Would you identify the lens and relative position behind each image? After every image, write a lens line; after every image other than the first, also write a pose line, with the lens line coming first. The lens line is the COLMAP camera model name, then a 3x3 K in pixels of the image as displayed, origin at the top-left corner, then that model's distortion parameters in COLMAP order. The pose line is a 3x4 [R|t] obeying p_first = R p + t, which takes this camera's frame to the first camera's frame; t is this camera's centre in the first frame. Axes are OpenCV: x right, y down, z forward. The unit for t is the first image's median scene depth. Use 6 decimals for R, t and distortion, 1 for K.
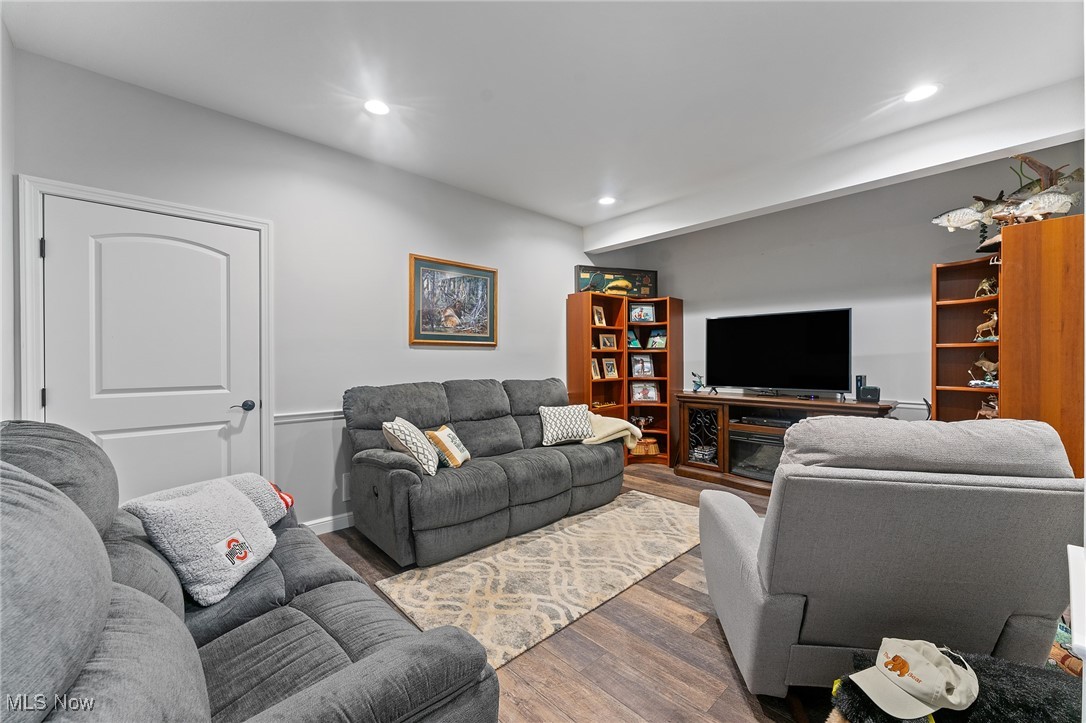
lens RADIAL K [[432.8, 0, 546.0], [0, 432.8, 362.1], [0, 0, 1]] dist [0.005358, -0.000703]
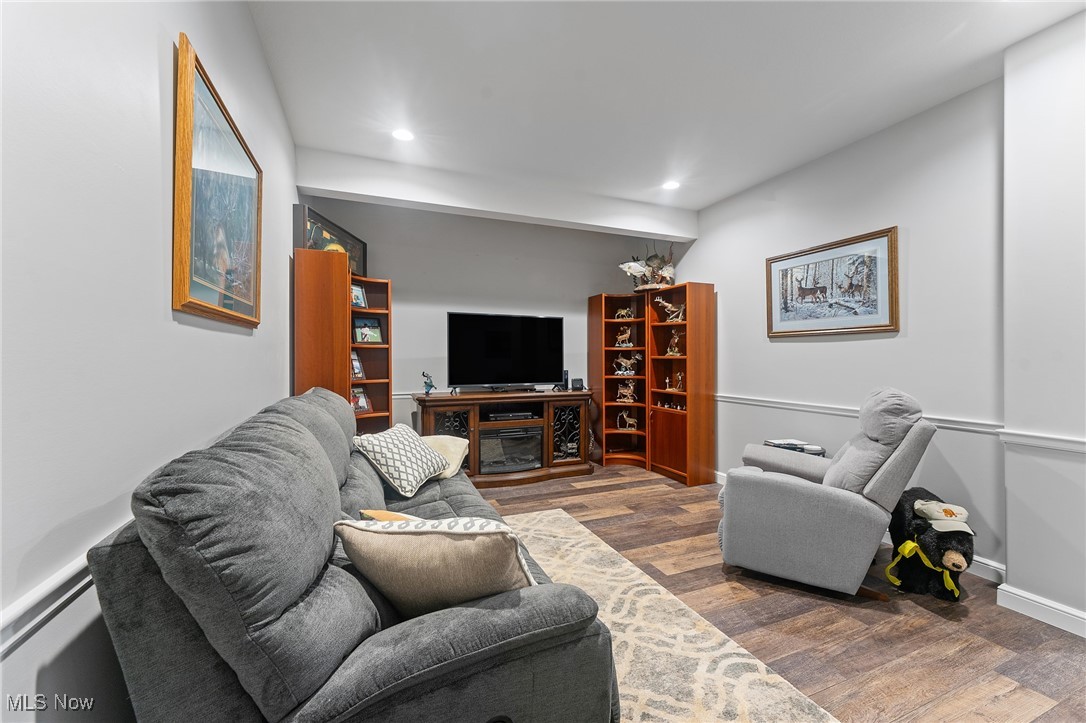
lens RADIAL K [[432.8, 0, 546.2], [0, 432.8, 355.3], [0, 0, 1]] dist [0.005358, -0.000703]
pose [[0.357457, 0.008300, 0.933893, -0.588764], [0.003075, 0.999945, -0.010064, -0.000661], [-0.933924, 0.006469, 0.357412, 0.698338]]
